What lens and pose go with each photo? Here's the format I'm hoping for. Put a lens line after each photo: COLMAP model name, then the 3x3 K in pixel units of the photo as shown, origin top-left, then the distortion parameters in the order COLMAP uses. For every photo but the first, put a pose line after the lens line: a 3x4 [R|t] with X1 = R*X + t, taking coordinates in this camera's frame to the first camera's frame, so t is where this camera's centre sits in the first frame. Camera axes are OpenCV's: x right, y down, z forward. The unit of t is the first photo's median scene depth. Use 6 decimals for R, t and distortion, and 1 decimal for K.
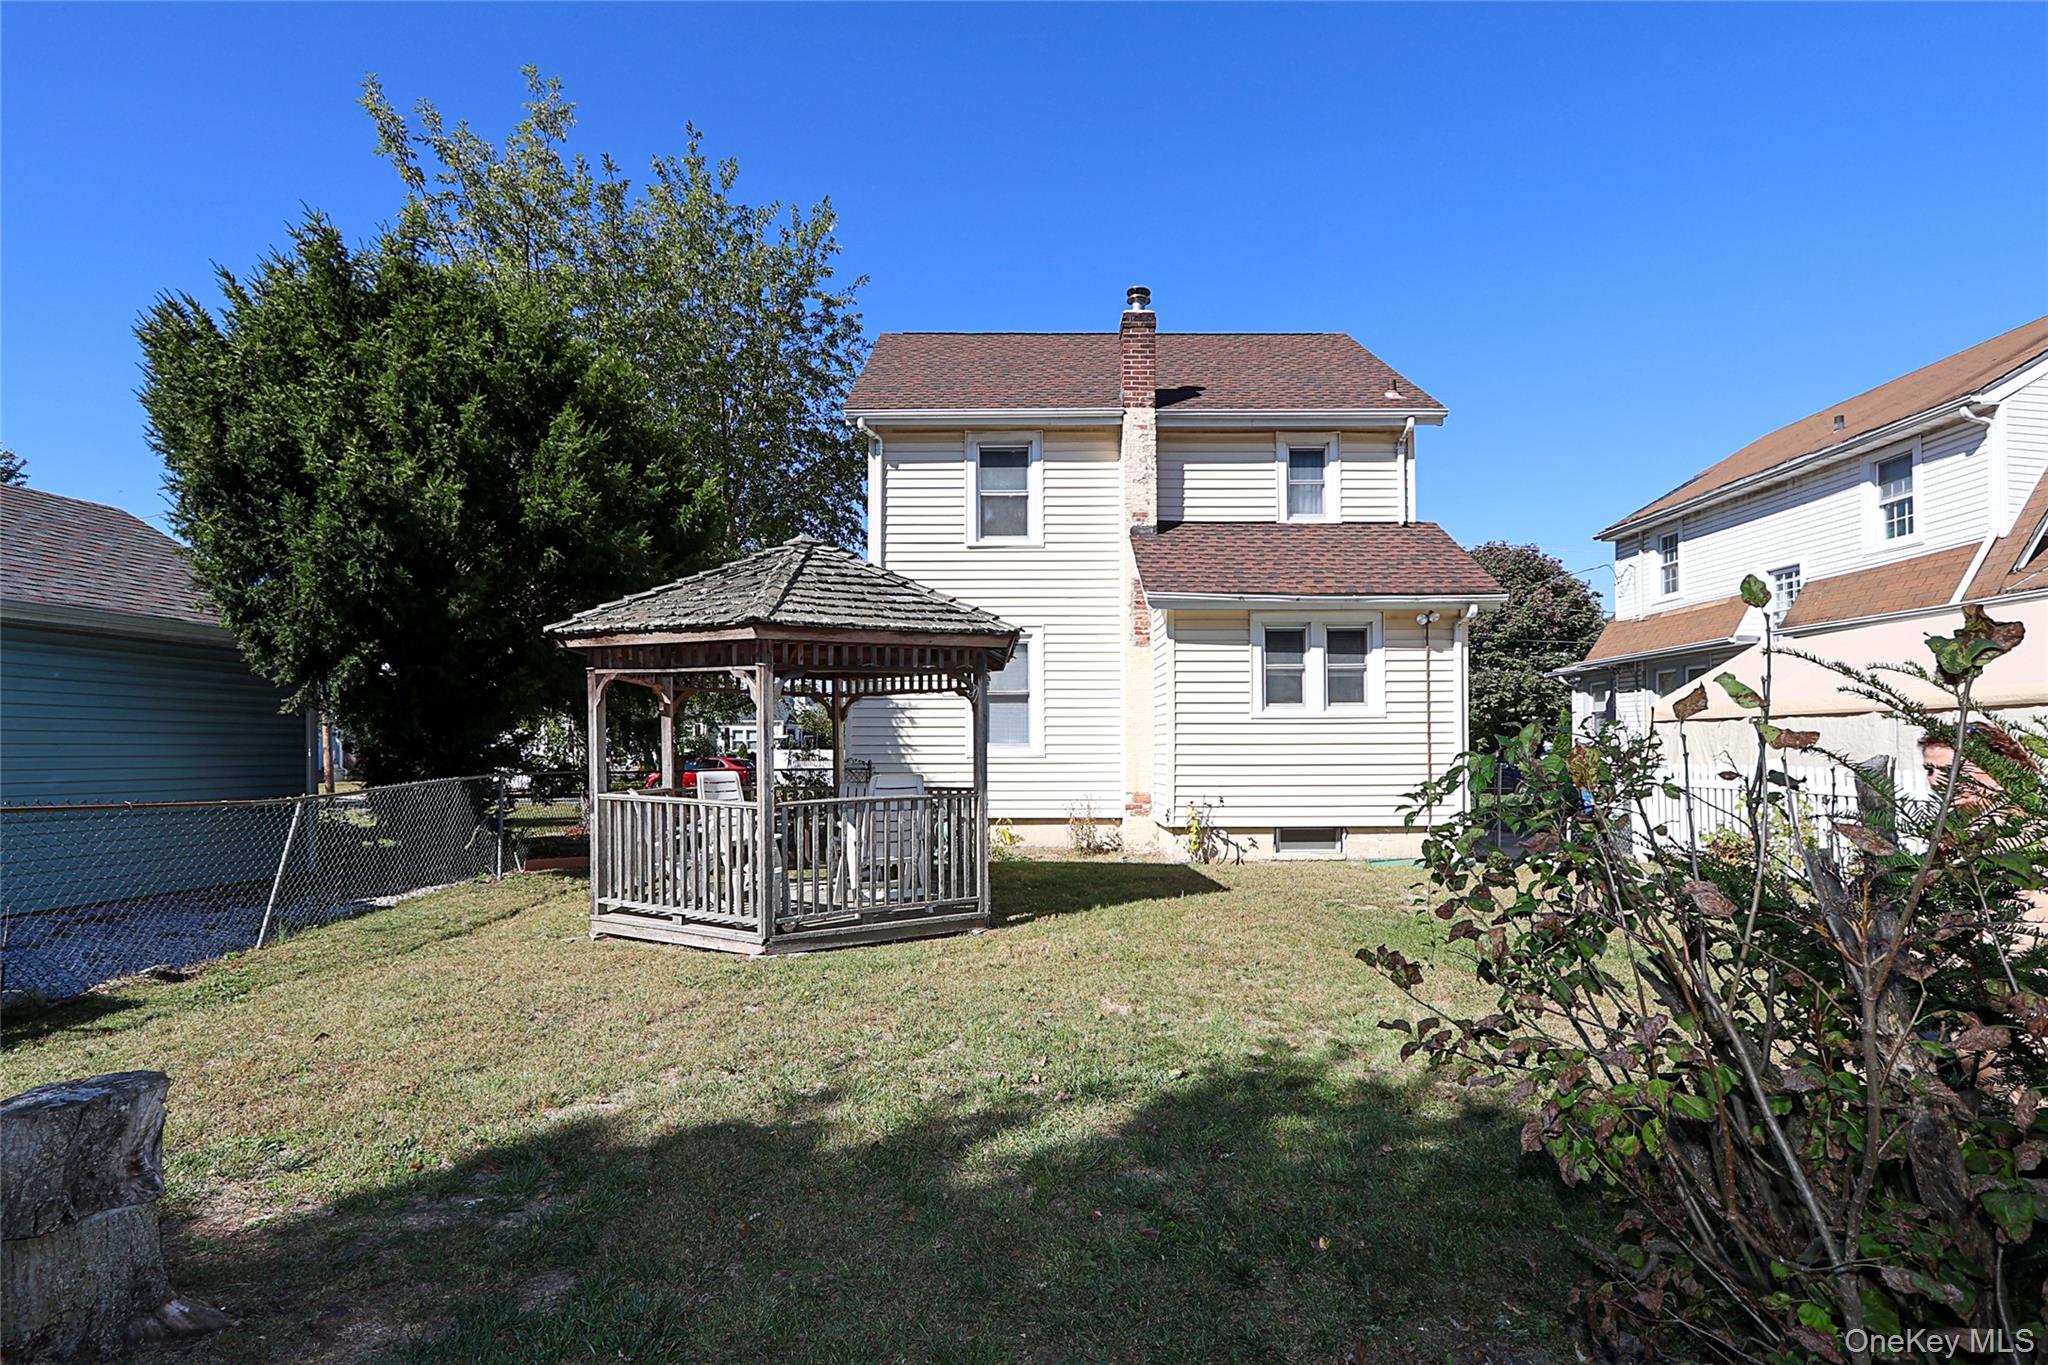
lens RADIAL K [[1014.6, 0, 1022.0], [0, 1014.6, 733.7], [0, 0, 1]] dist [-0.003717, -0.000204]
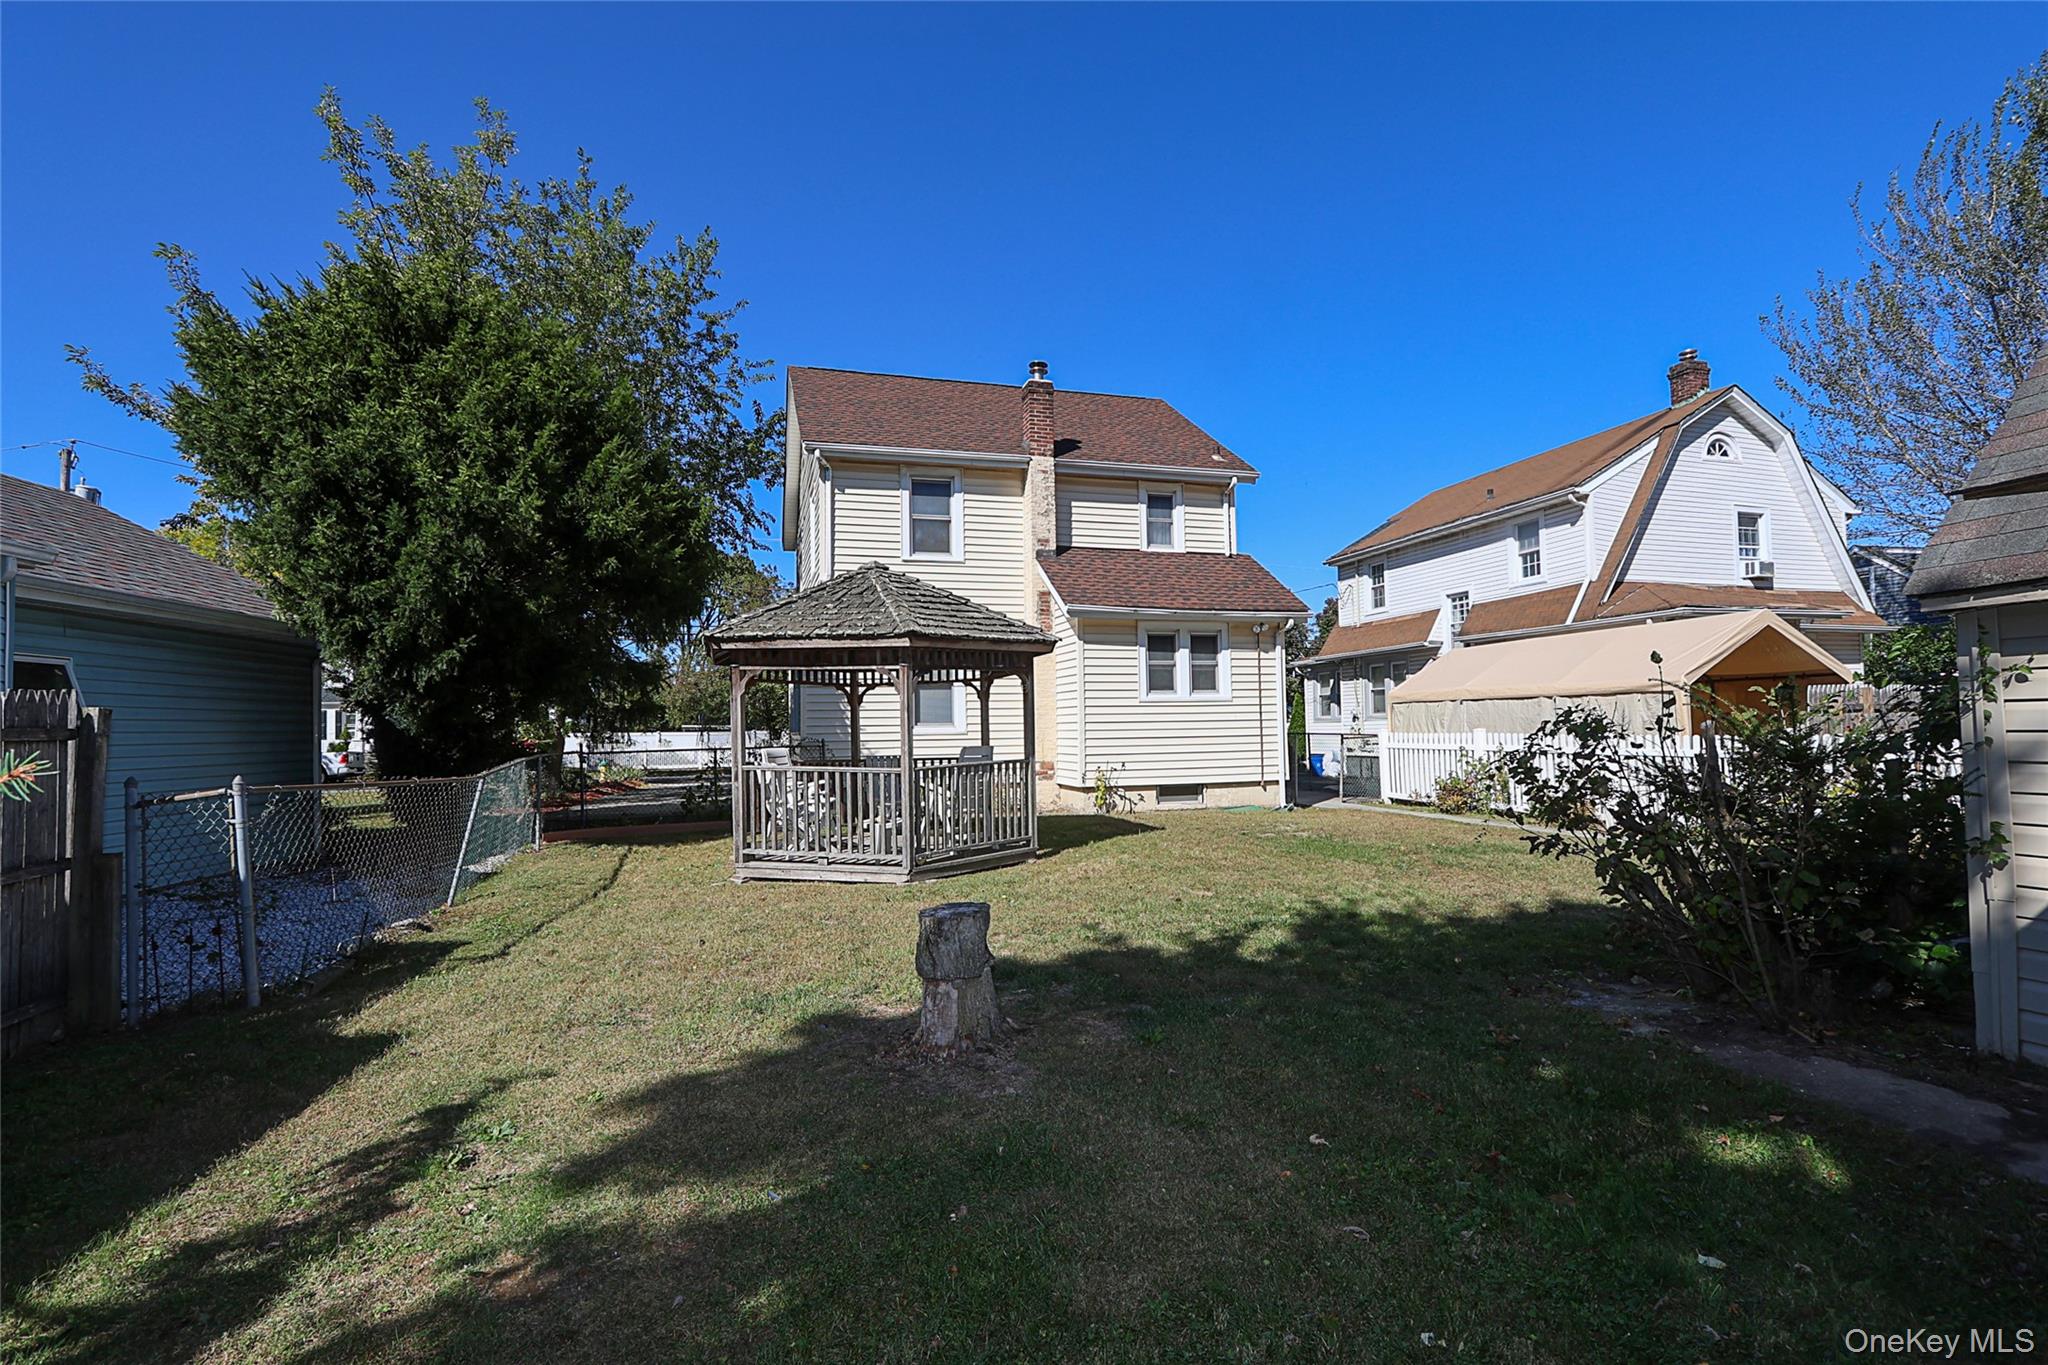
lens RADIAL K [[966.2, 0, 1024.0], [0, 966.2, 682.5], [0, 0, 1]] dist [-0.001131, -0.000121]
pose [[0.960191, 0.002041, 0.279338, -0.241876], [0.007134, 0.999468, -0.031826, -0.001535], [-0.279254, 0.032552, 0.959665, -0.140503]]
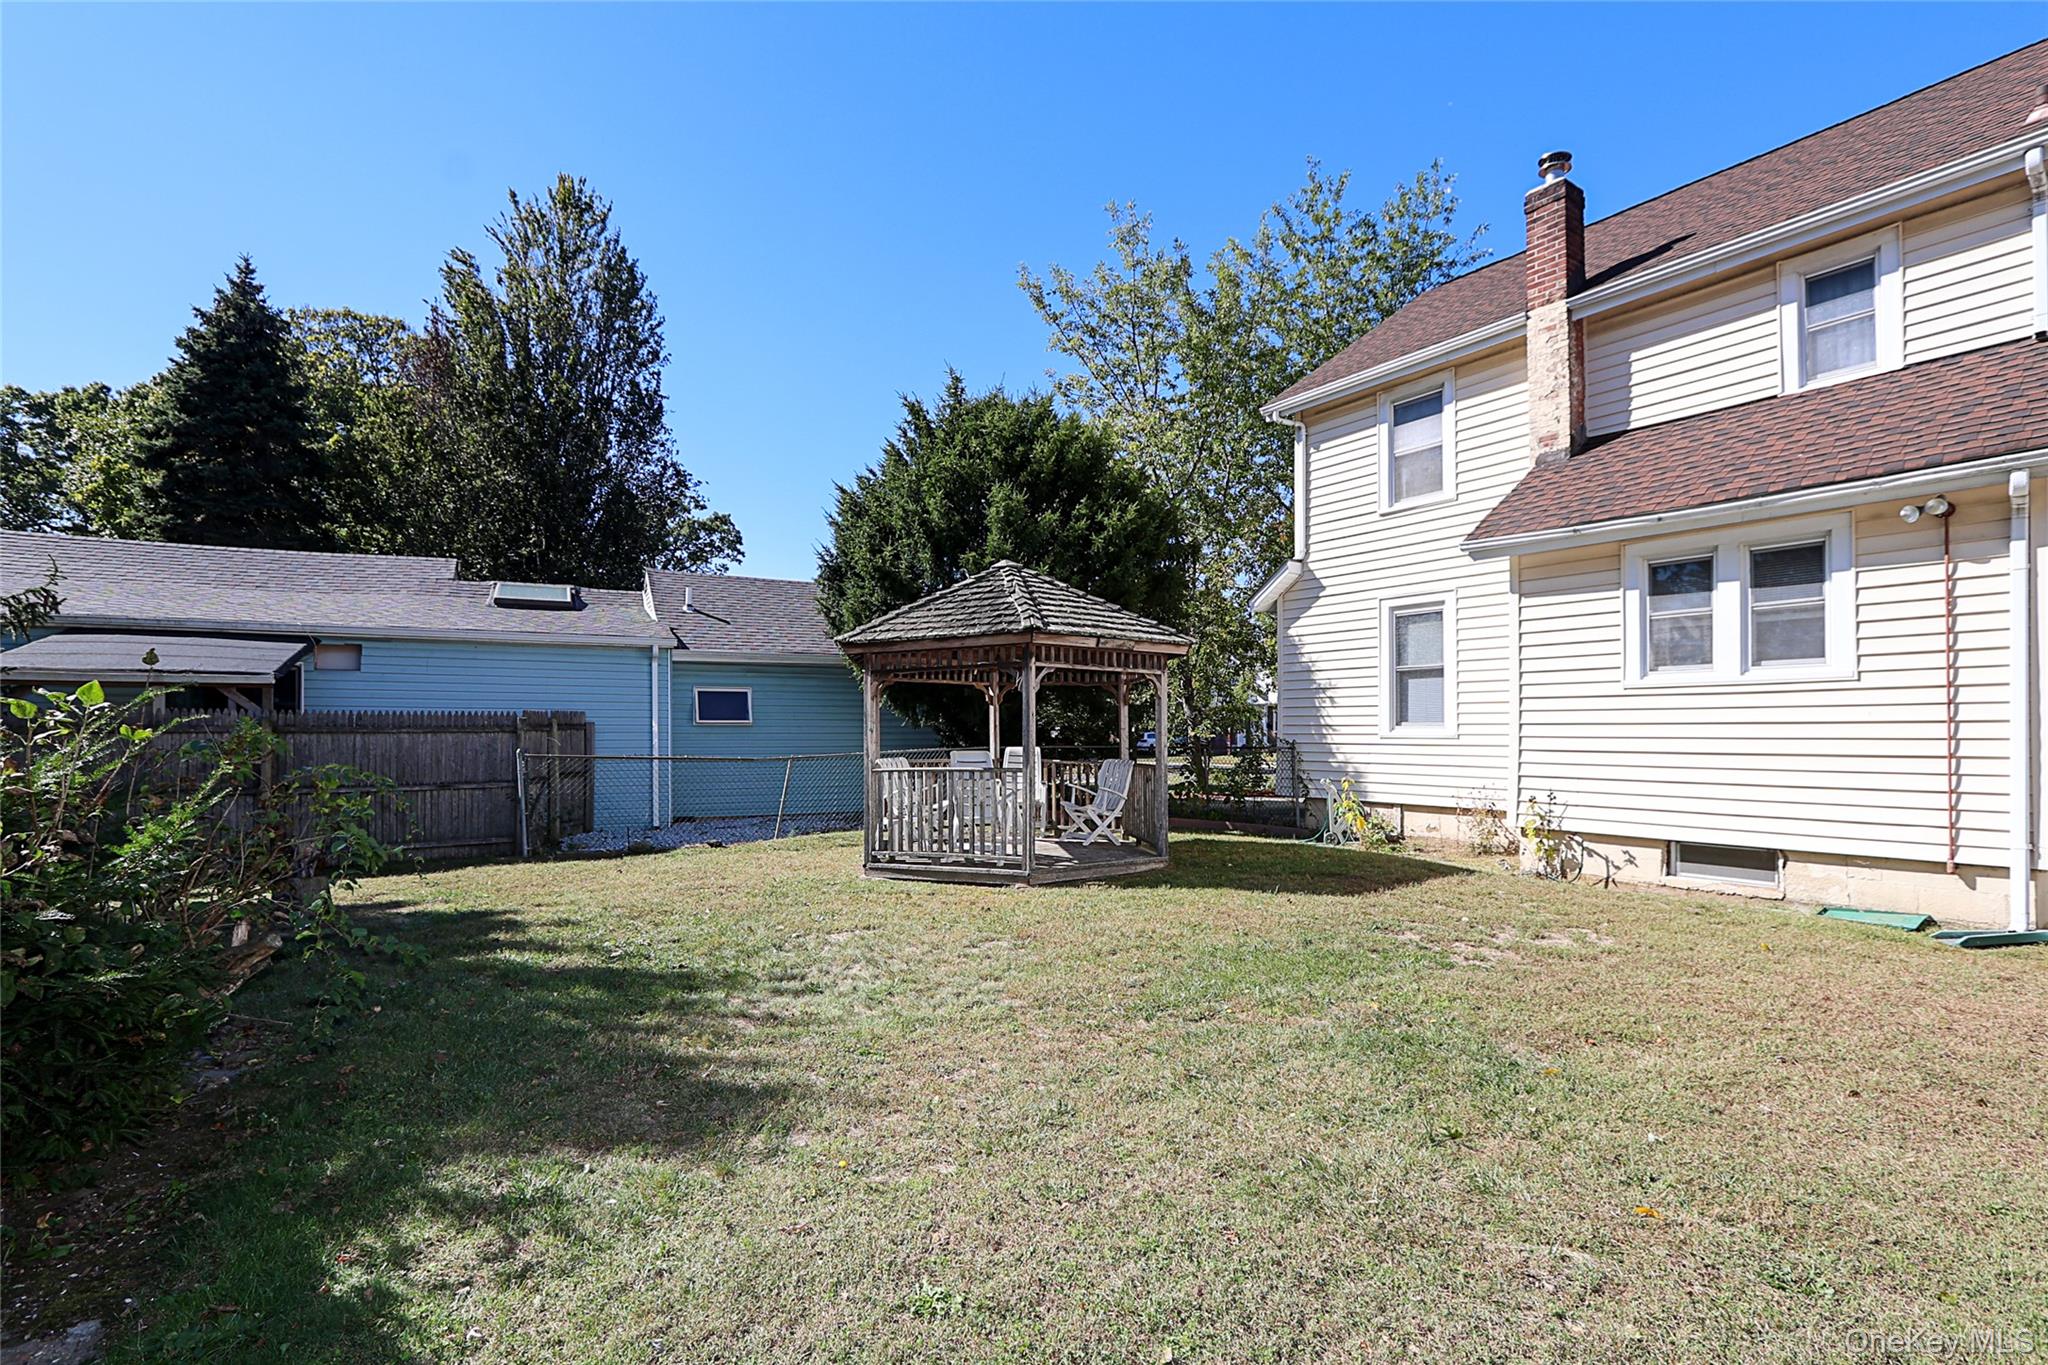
lens RADIAL K [[971.4, 0, 1012.6], [0, 971.4, 710.1], [0, 0, 1]] dist [-0.000471, 0.000069]
pose [[0.554818, -0.014121, -0.831852, 0.518351], [0.013294, 0.999879, -0.008106, 0.000294], [0.831866, -0.006562, 0.554938, 0.218344]]
